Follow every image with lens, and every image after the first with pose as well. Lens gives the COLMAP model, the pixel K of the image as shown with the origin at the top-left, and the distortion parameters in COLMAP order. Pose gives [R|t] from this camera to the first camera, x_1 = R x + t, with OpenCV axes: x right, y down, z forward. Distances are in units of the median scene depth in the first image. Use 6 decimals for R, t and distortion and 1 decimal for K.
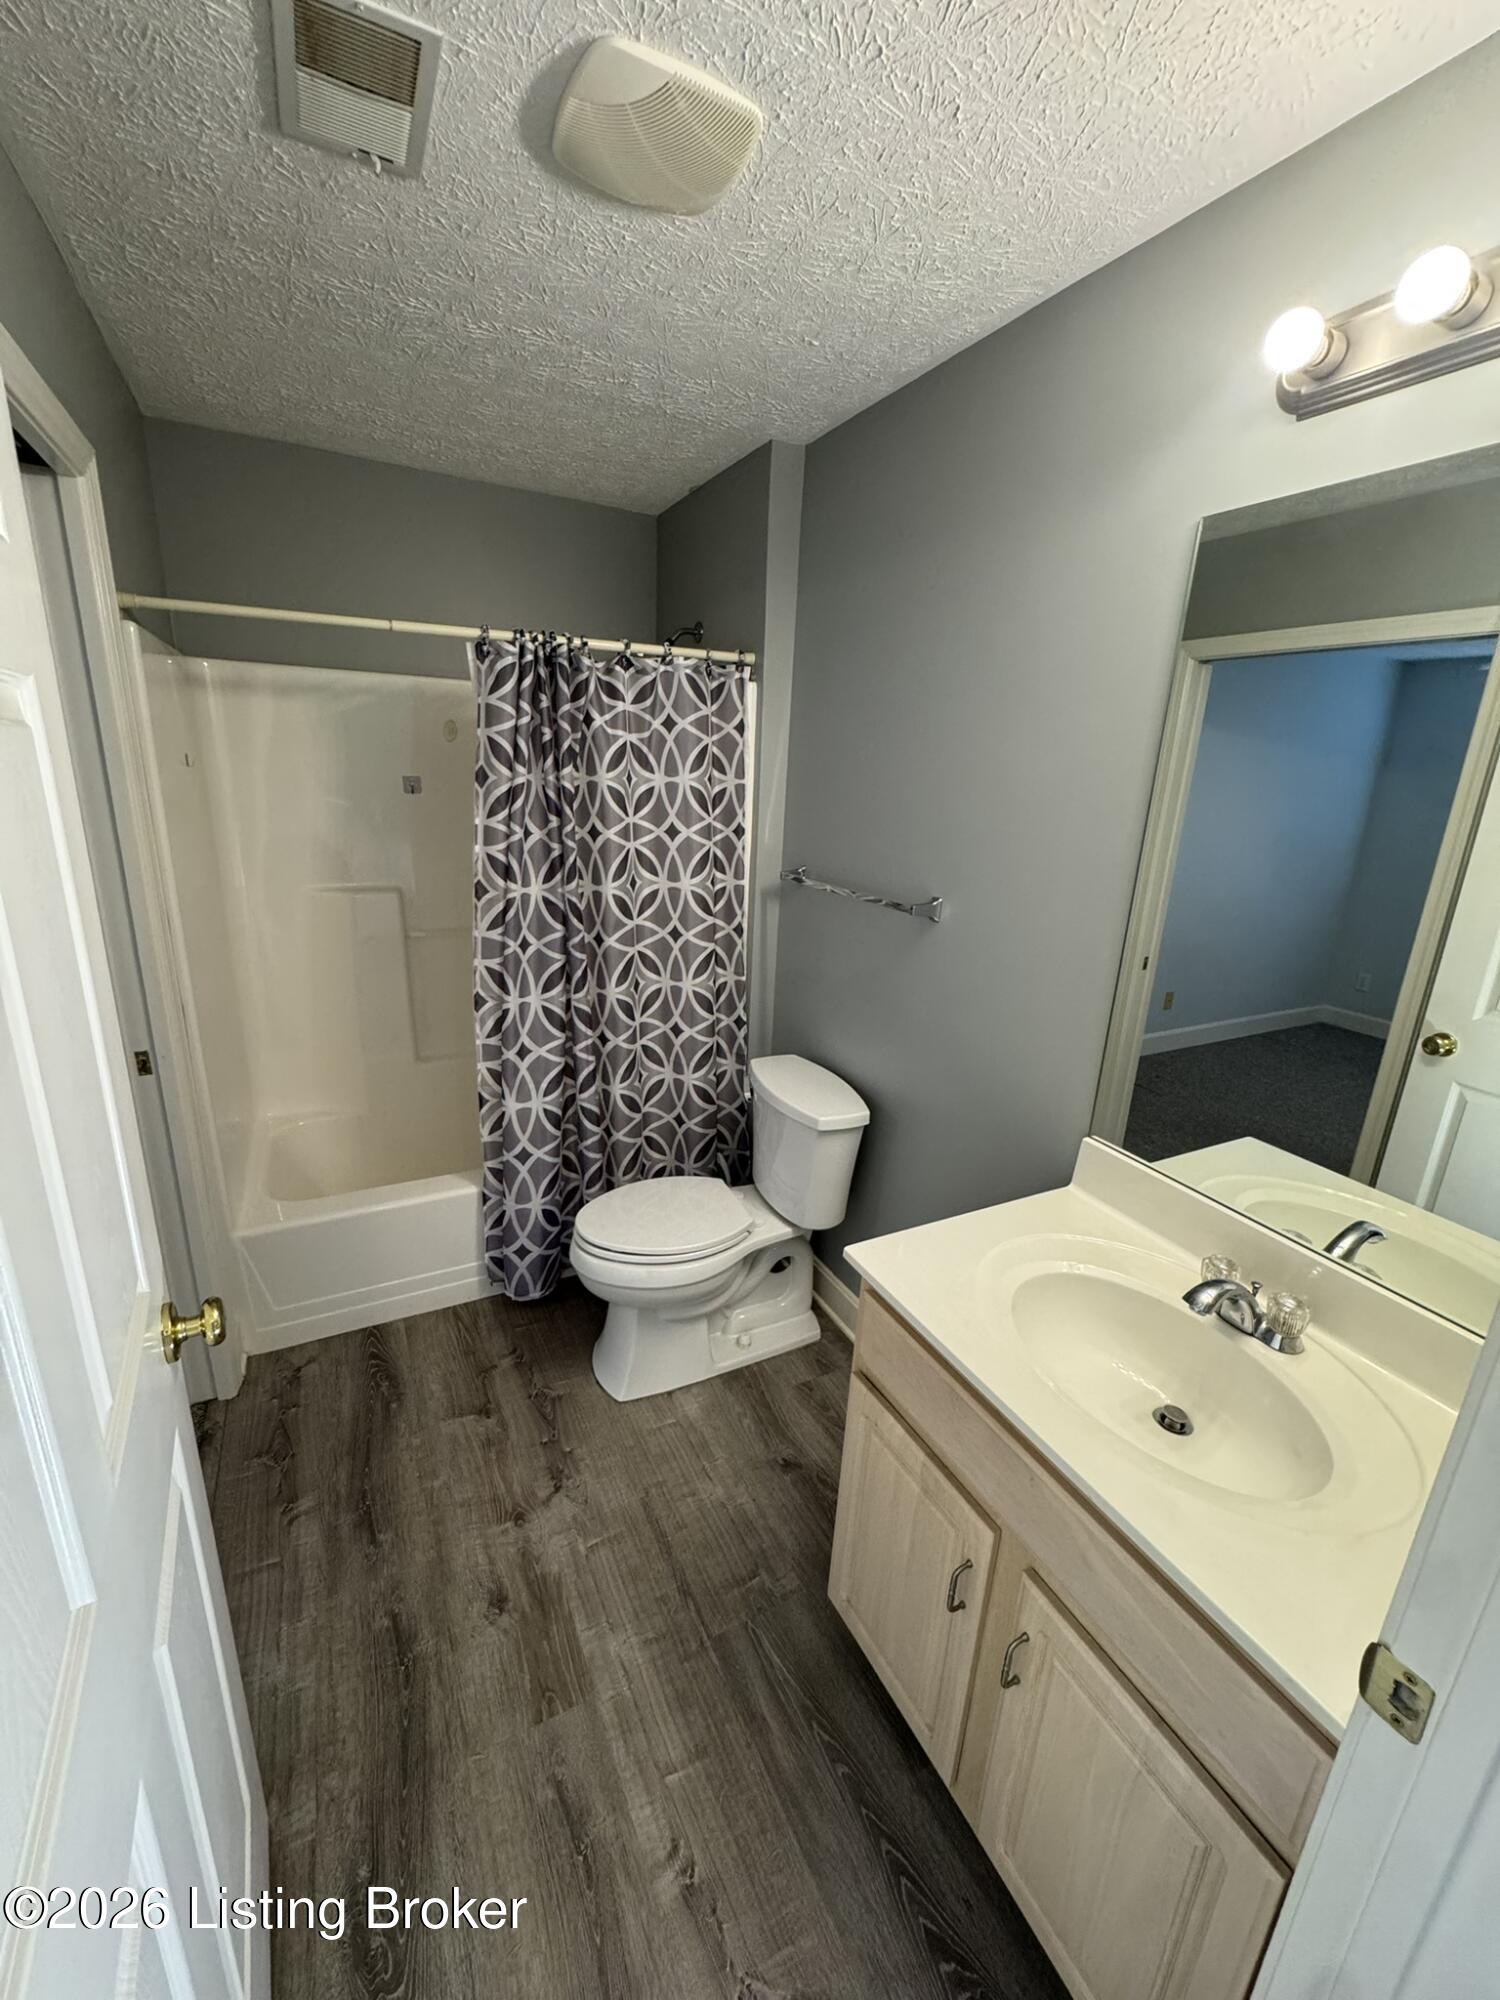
lens RADIAL K [[802.6, 0, 749.6], [0, 802.6, 996.0], [0, 0, 1]] dist [-0.004532, 0.000185]
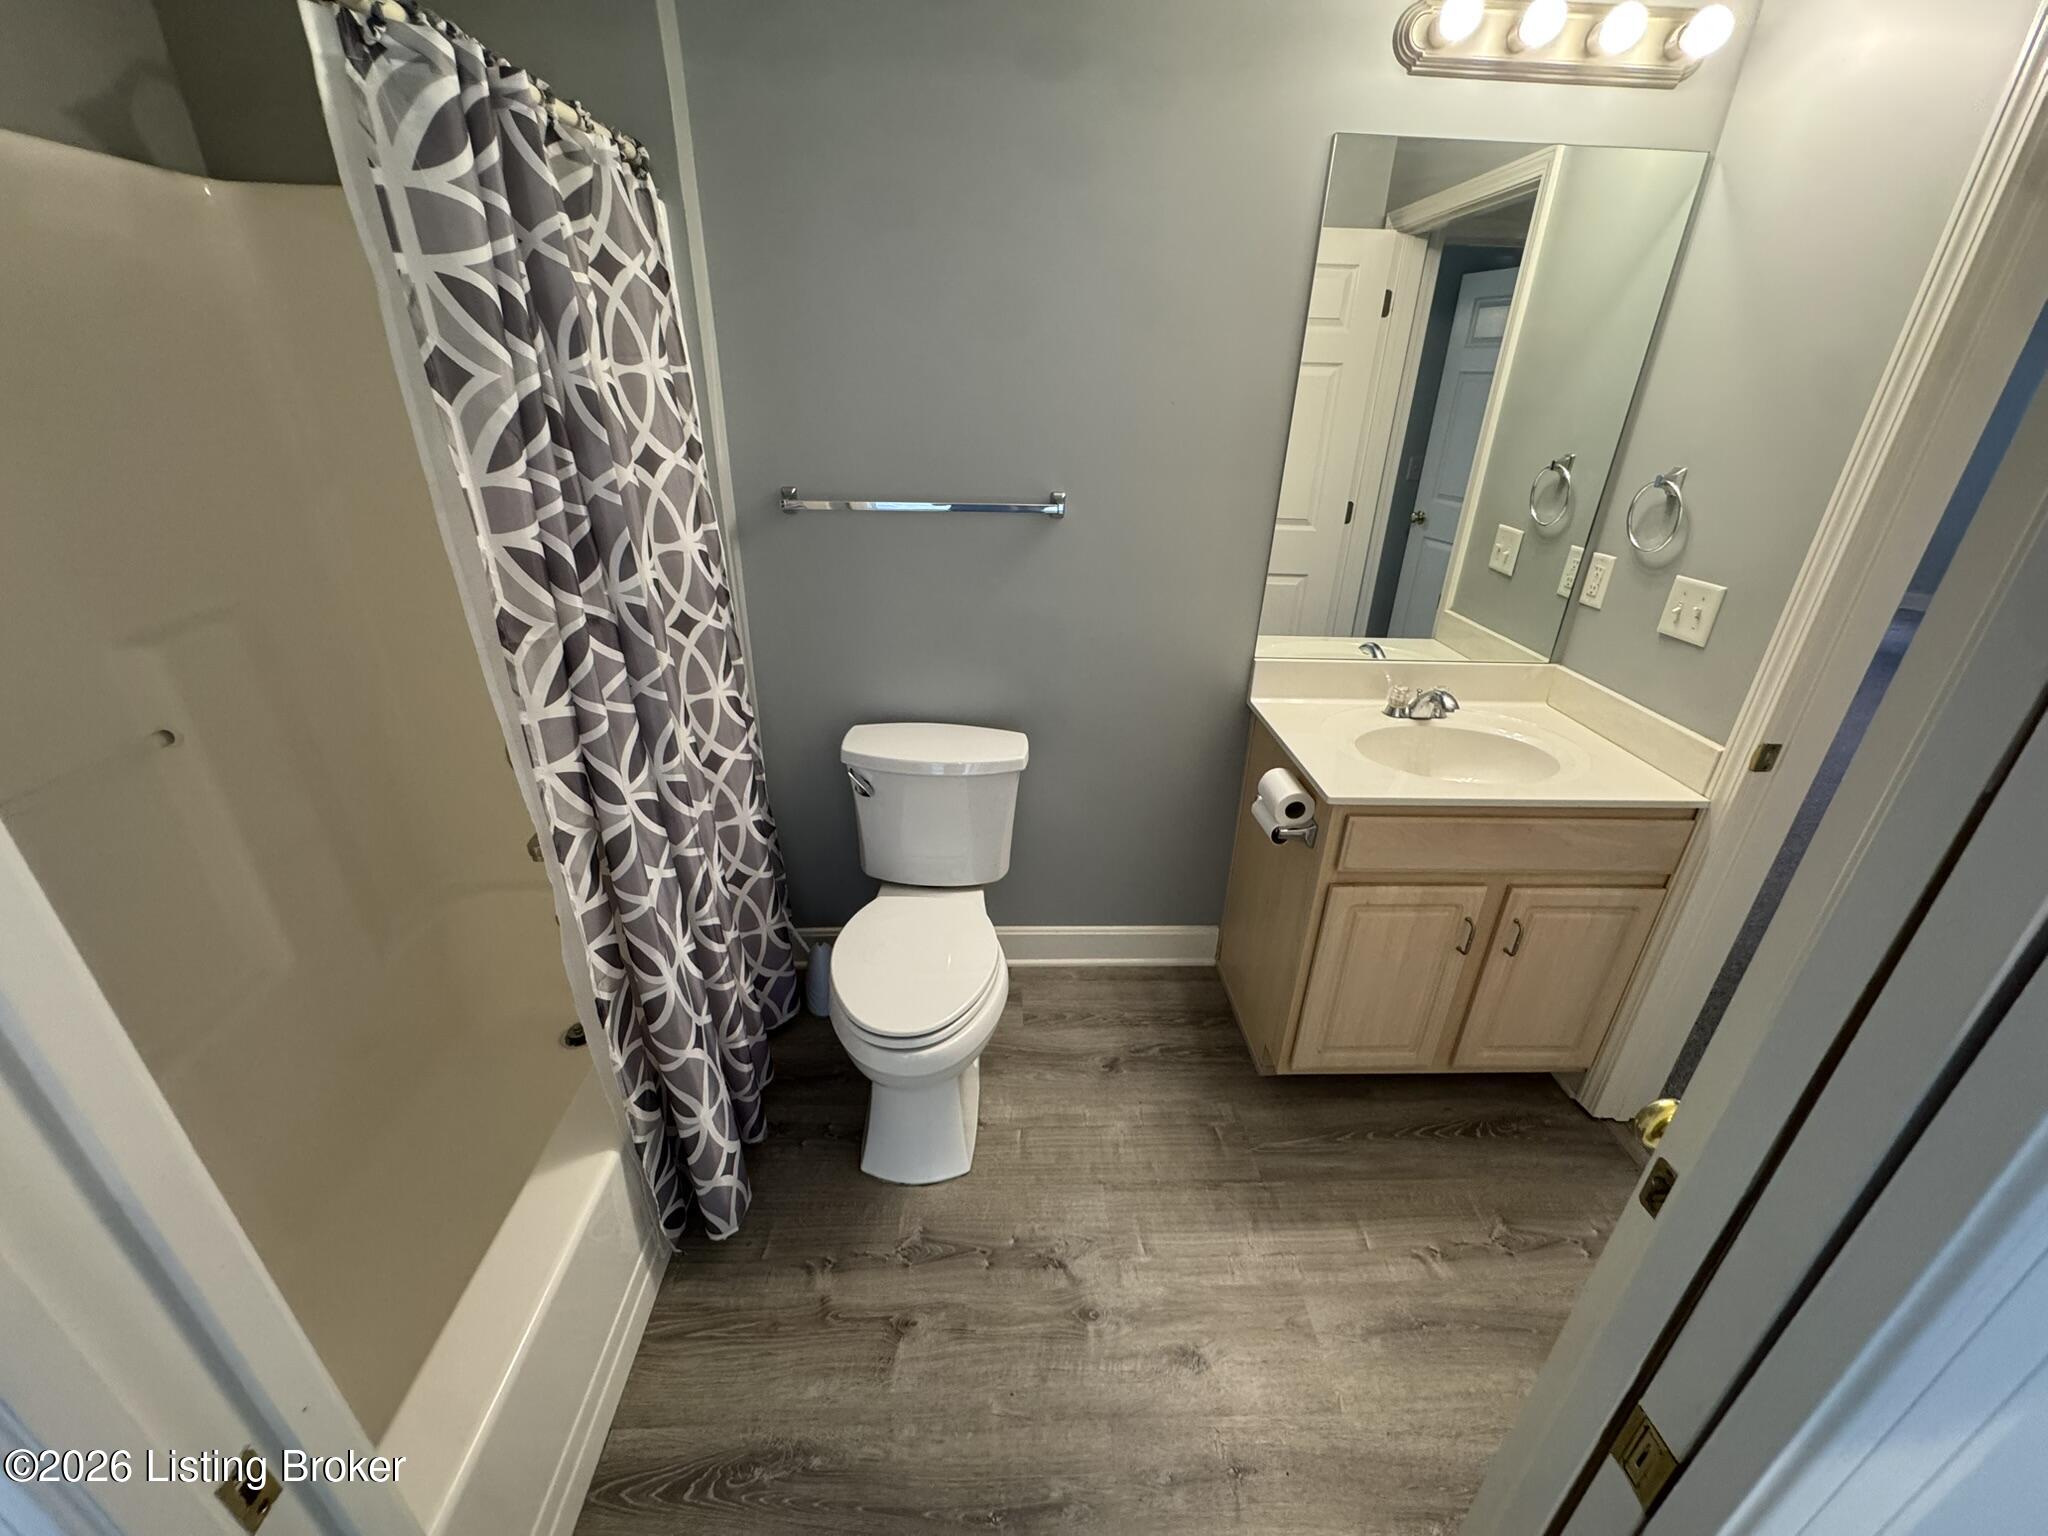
lens RADIAL K [[821.9, 0, 1029.7], [0, 821.9, 769.5], [0, 0, 1]] dist [-0.004532, 0.000185]
pose [[0.429383, -0.423937, 0.797438, -0.652920], [0.252196, 0.904138, 0.344865, -0.152637], [-0.867195, 0.053031, 0.495136, 0.512746]]
